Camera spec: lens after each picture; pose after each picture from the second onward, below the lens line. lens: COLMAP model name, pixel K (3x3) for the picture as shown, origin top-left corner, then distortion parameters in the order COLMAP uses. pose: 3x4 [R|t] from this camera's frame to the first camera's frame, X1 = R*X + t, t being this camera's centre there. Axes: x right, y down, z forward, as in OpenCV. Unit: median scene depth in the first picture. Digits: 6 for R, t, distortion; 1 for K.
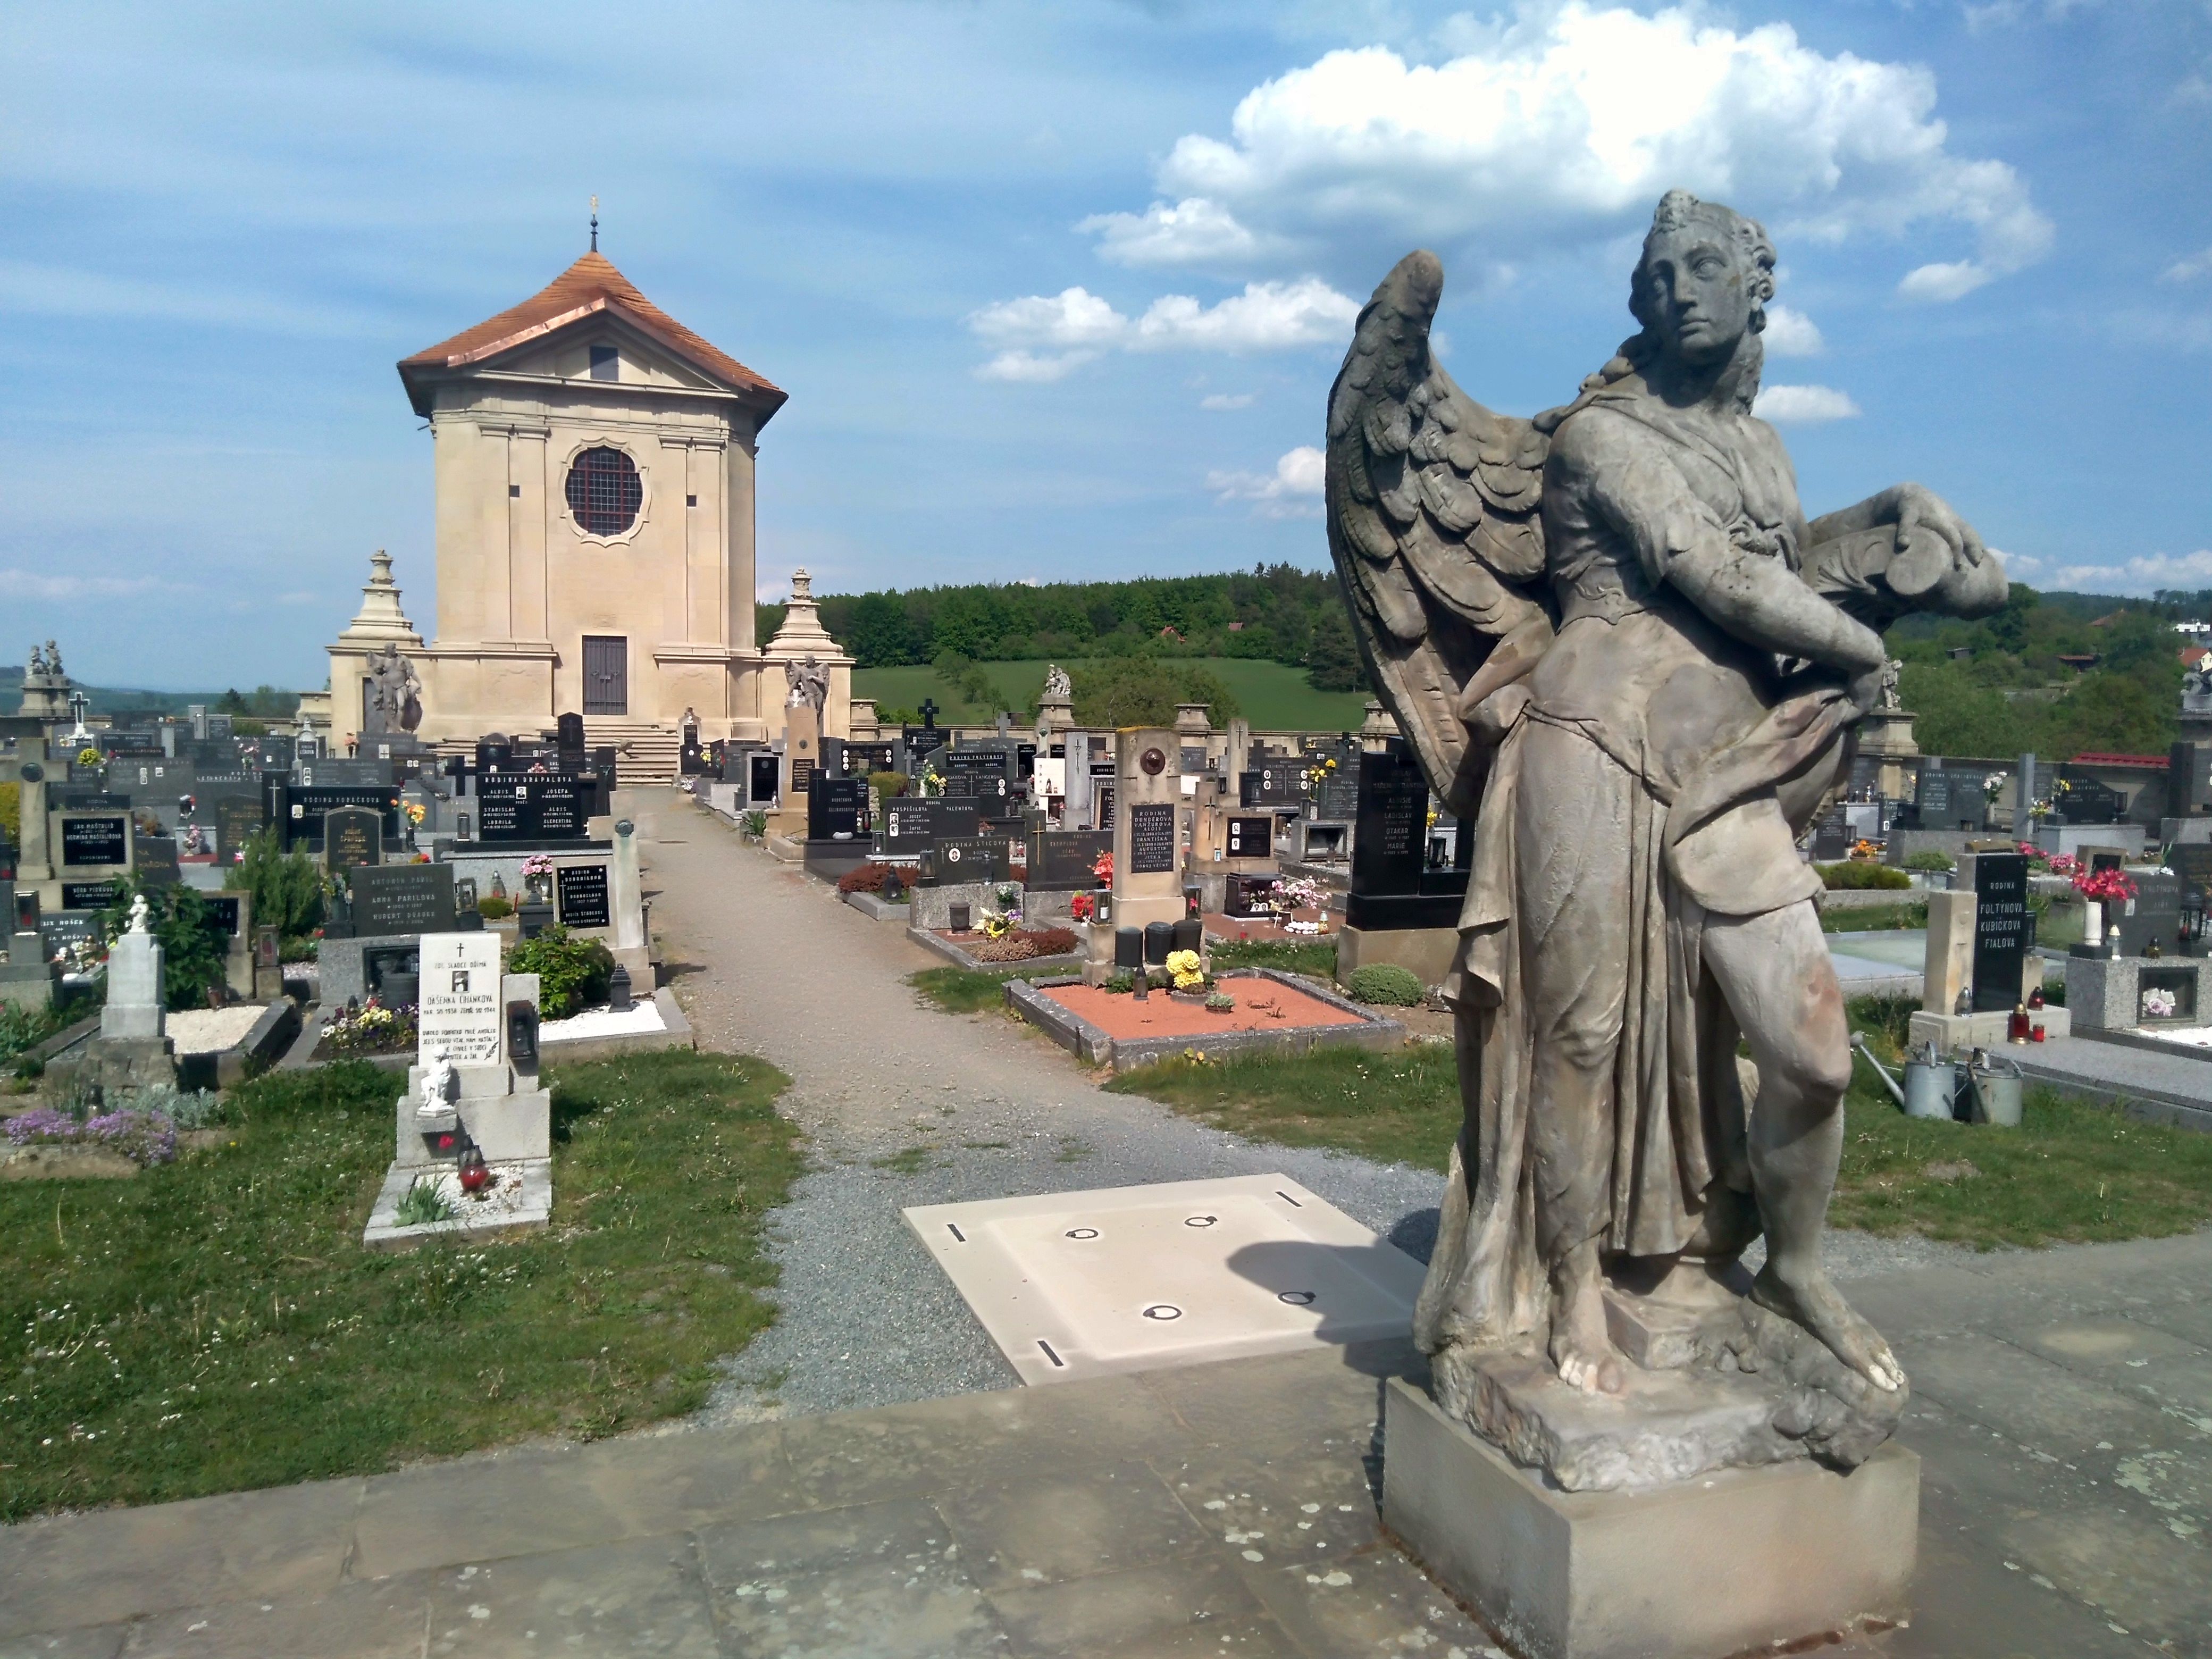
lens RADIAL K [[1634.8, 0, 1120.1], [0, 1634.8, 815.9], [0, 0, 1]] dist [0.027421, -0.007026]
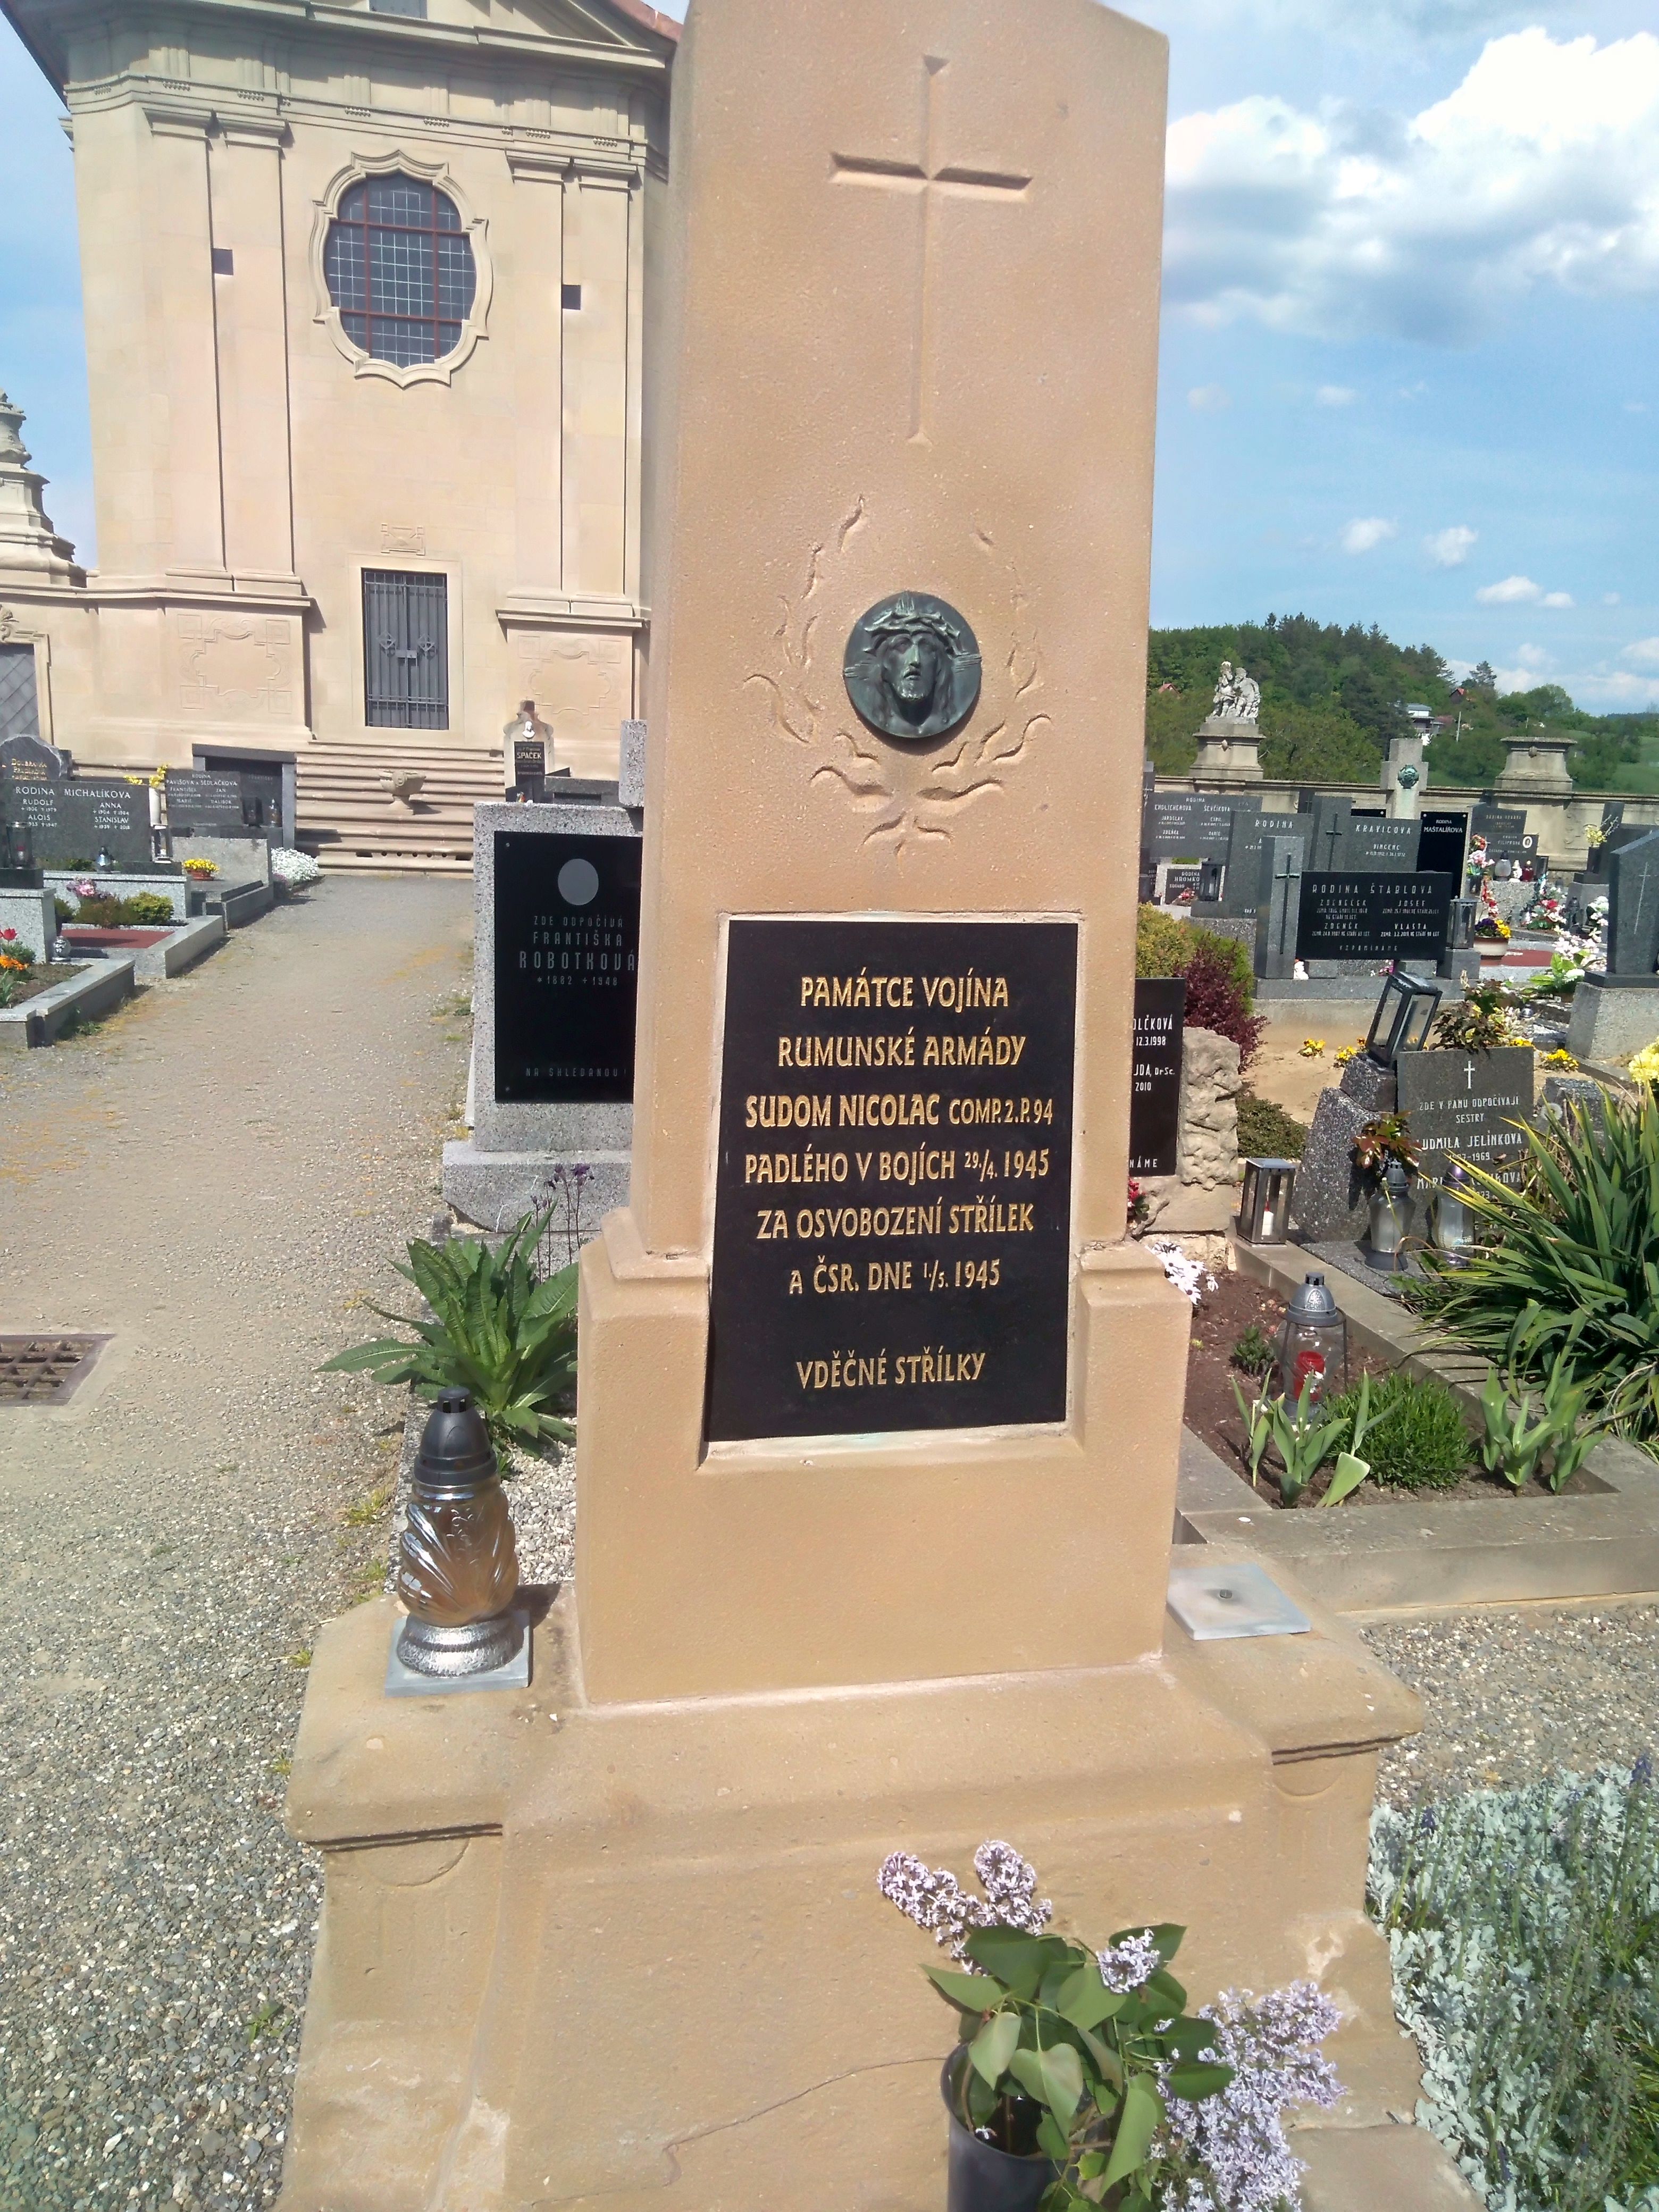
lens RADIAL K [[1634.8, 0, 858.4], [0, 1634.8, 1112.3], [0, 0, 1]] dist [0.027421, -0.007026]
pose [[0.990388, 0.055630, -0.126638, -0.097826], [-0.037634, 0.989393, 0.140306, -0.018853], [0.133099, -0.134191, 0.981976, 0.490430]]
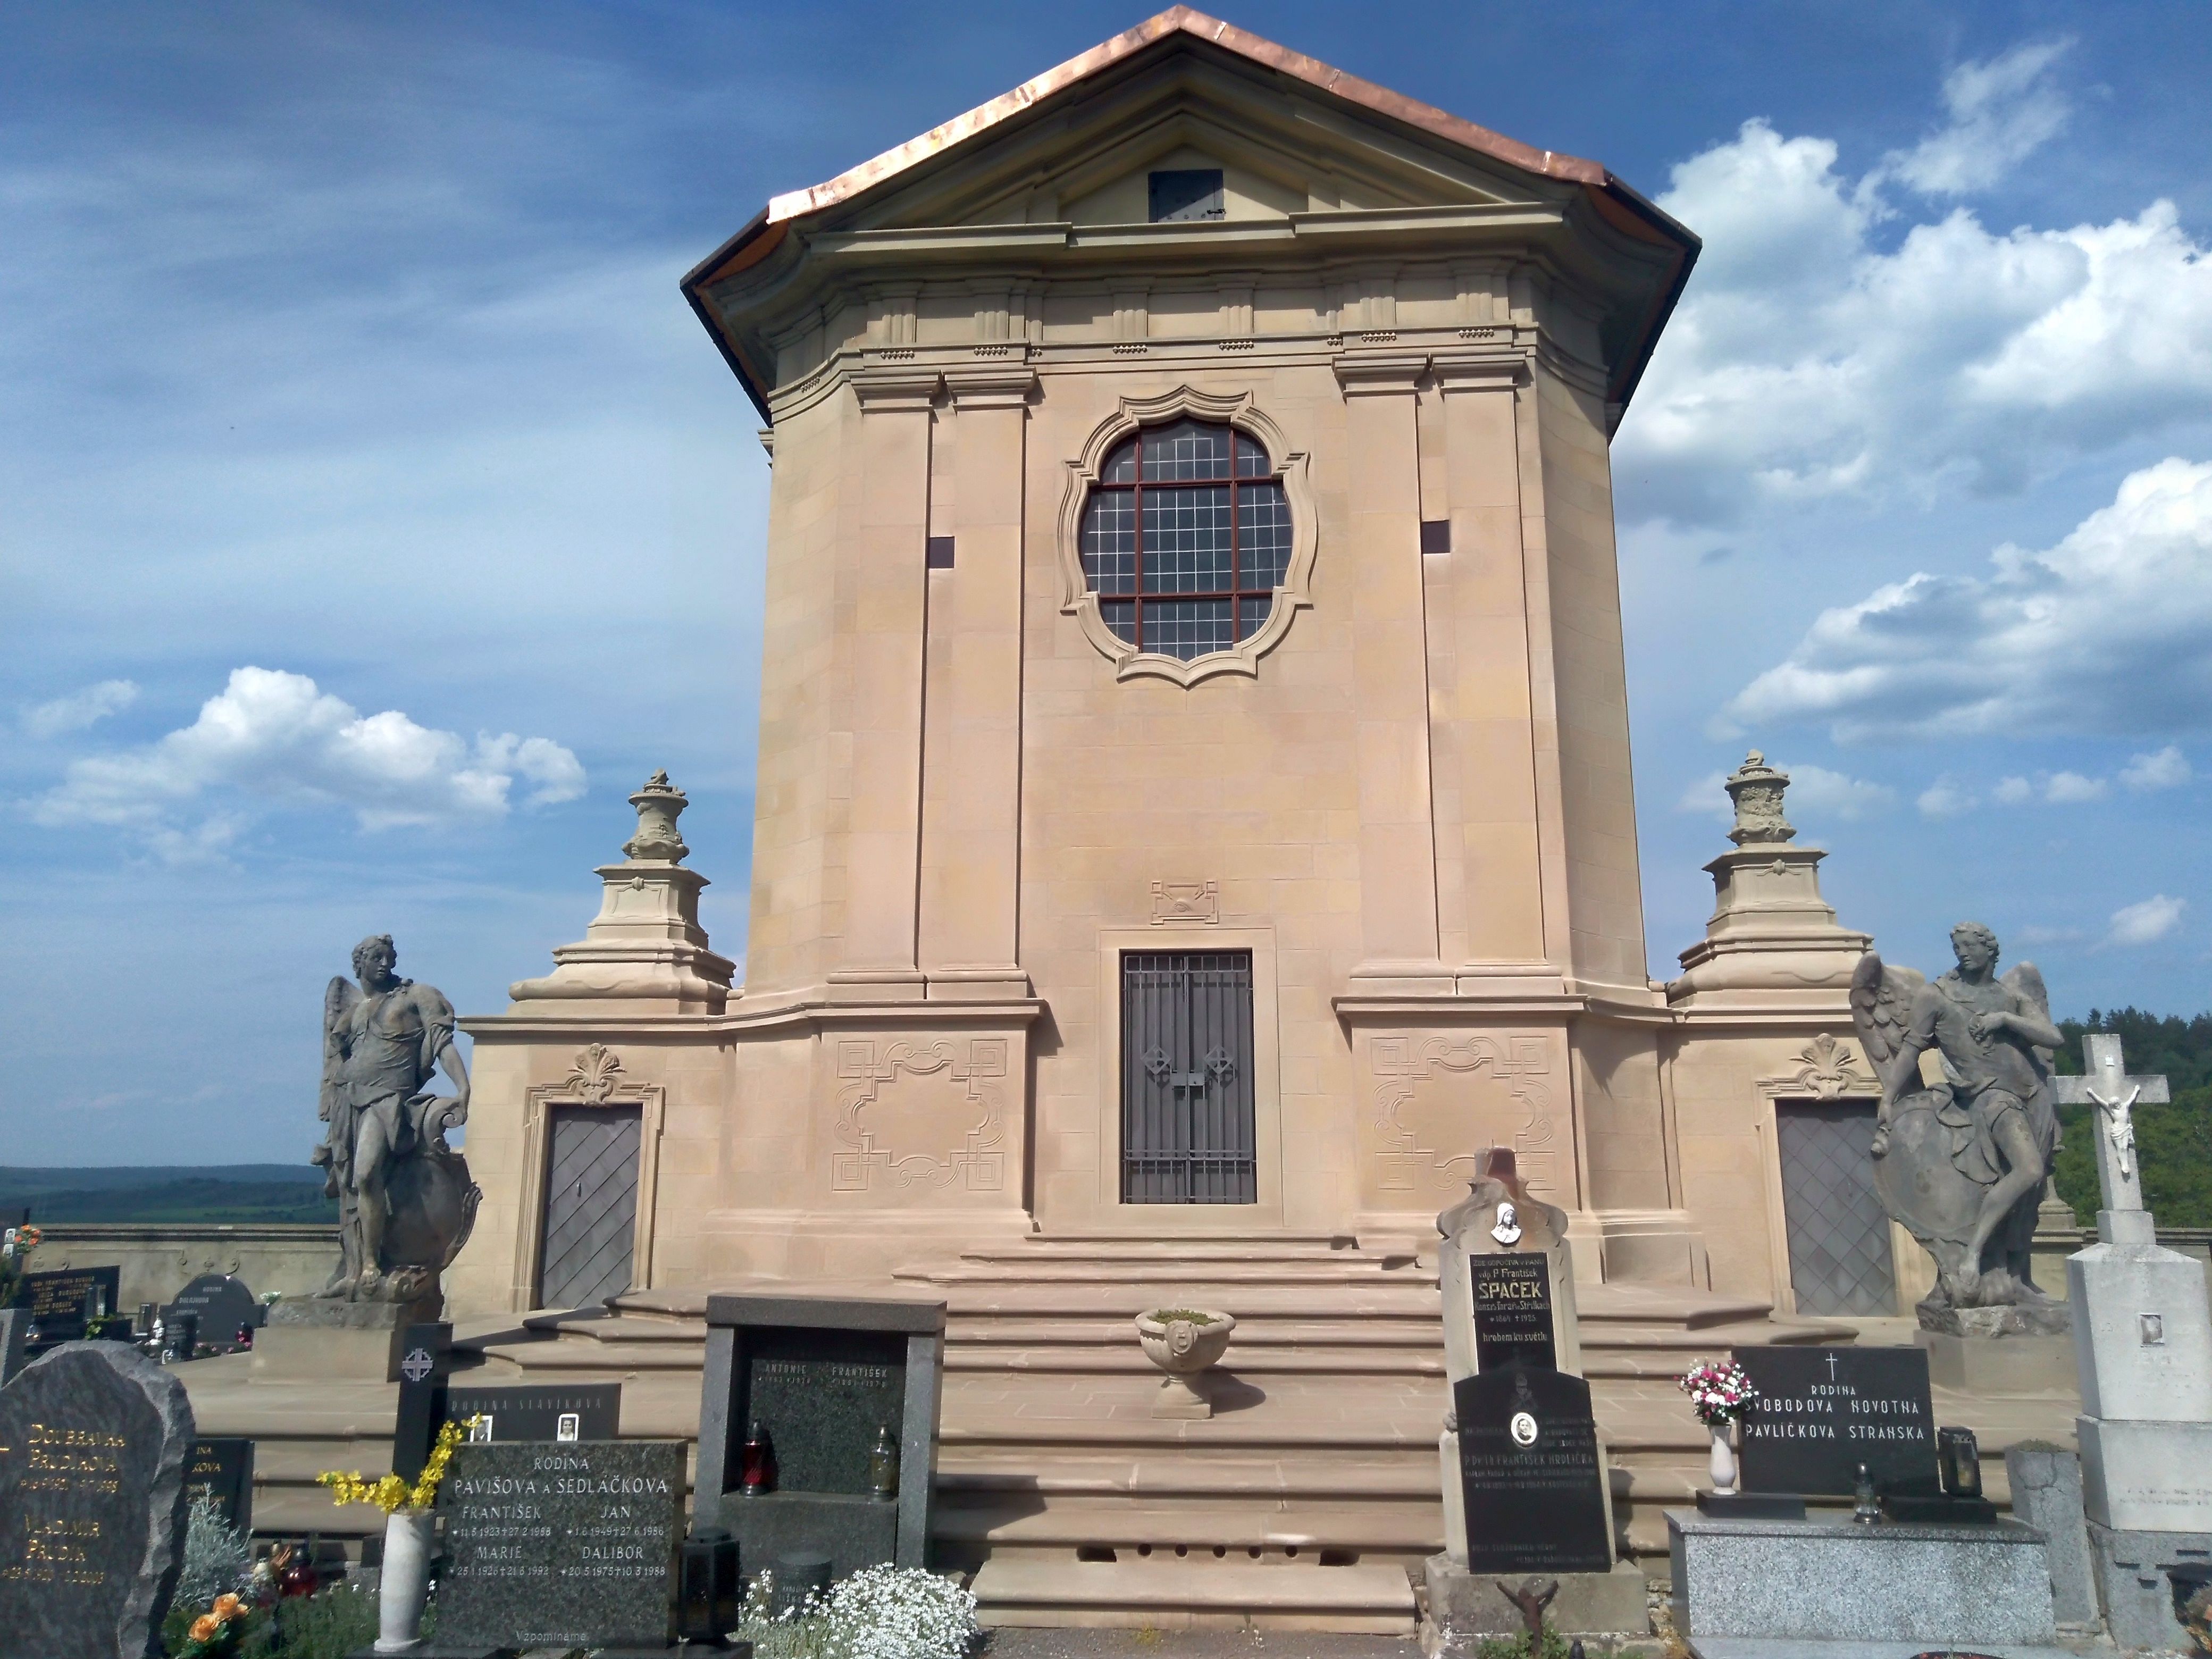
lens RADIAL K [[1634.8, 0, 1120.1], [0, 1634.8, 815.9], [0, 0, 1]] dist [0.027421, -0.007026]
pose [[0.909139, -0.106633, -0.402612, -0.196195], [-0.015380, 0.957415, -0.288304, -0.042773], [0.416209, 0.268301, 0.868783, 0.715886]]
